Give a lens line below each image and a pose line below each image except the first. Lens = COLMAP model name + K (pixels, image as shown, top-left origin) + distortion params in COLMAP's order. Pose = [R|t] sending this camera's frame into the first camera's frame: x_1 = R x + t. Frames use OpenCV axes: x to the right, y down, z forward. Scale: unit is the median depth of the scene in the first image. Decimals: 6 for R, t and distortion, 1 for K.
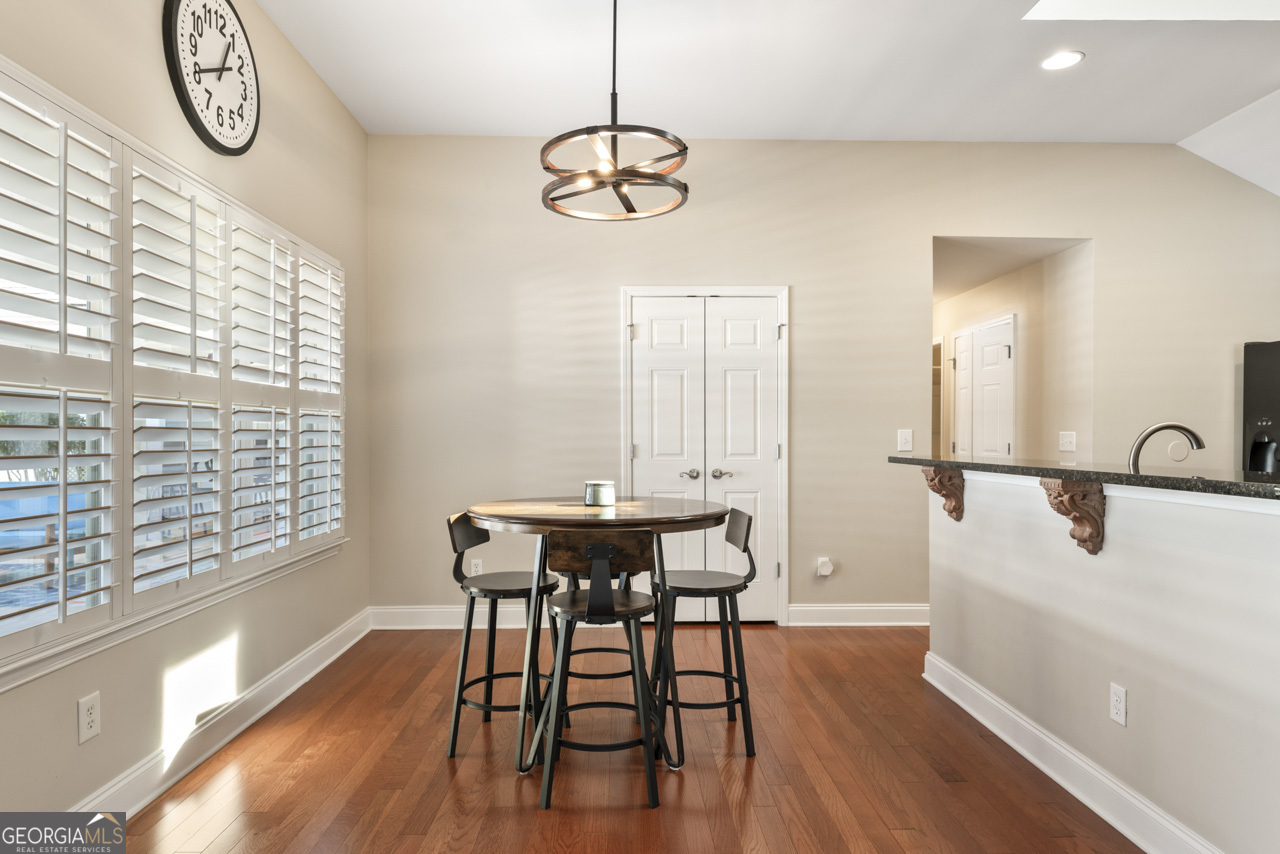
lens RADIAL K [[719.1, 0, 640.8], [0, 719.1, 436.3], [0, 0, 1]] dist [0.000736, -0.000583]
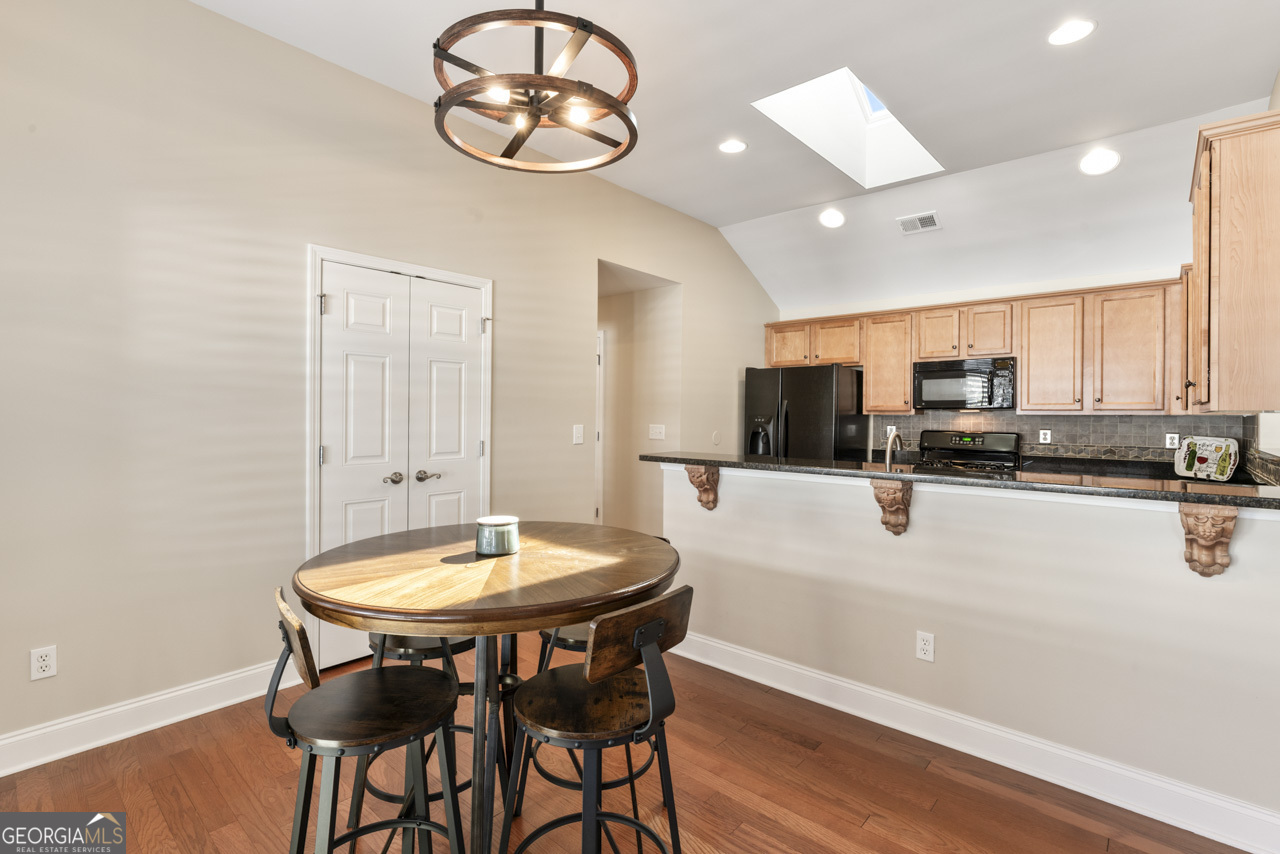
lens RADIAL K [[585.1, 0, 640.4], [0, 585.1, 414.9], [0, 0, 1]] dist [-0.012586, 0.001043]
pose [[0.692983, 0.007479, 0.720915, -0.230828], [-0.008286, 0.999963, -0.002409, -0.024232], [-0.720906, -0.004304, 0.693019, 0.300677]]
